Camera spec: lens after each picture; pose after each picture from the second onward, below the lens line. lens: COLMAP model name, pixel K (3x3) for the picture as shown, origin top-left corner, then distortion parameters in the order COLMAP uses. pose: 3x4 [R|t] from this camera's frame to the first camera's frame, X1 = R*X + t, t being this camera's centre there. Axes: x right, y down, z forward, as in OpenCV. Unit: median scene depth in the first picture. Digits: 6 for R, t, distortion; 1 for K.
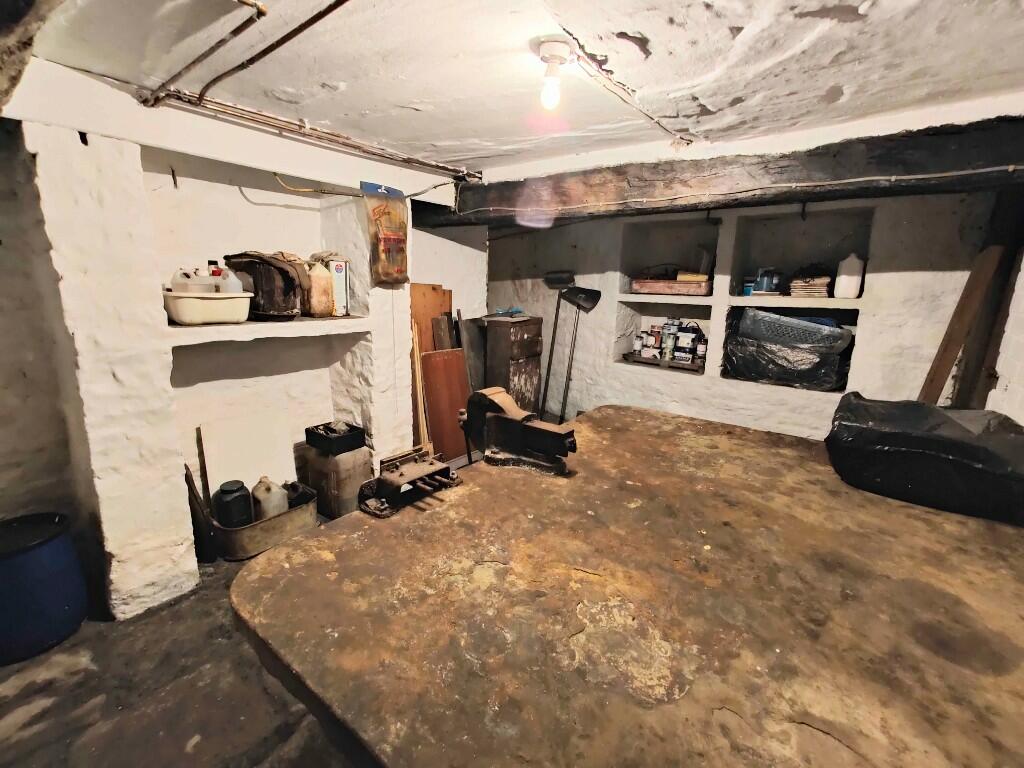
lens RADIAL K [[451.6, 0, 512.0], [0, 451.6, 384.0], [0, 0, 1]] dist [0.008963, -0.000348]
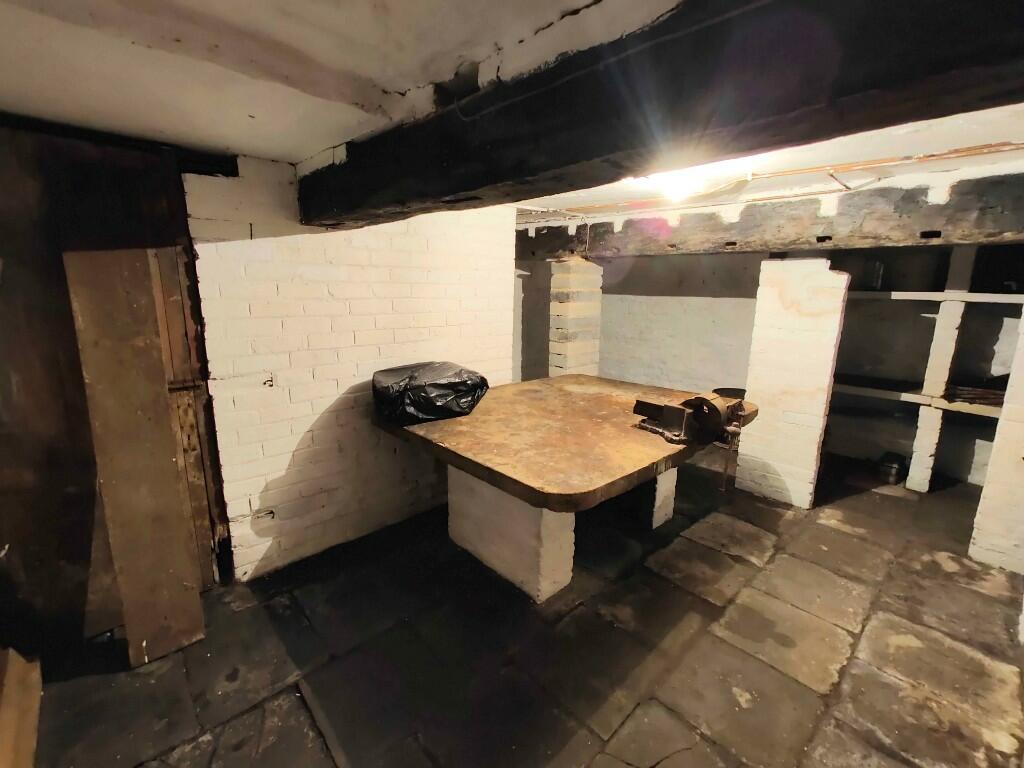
lens RADIAL K [[451.6, 0, 512.0], [0, 451.6, 384.0], [0, 0, 1]] dist [0.008963, -0.000348]
pose [[-0.986581, -0.068990, 0.147981, 0.307655], [0.001177, 0.903312, 0.428982, -0.563353], [-0.163268, 0.423400, -0.891110, 2.246274]]
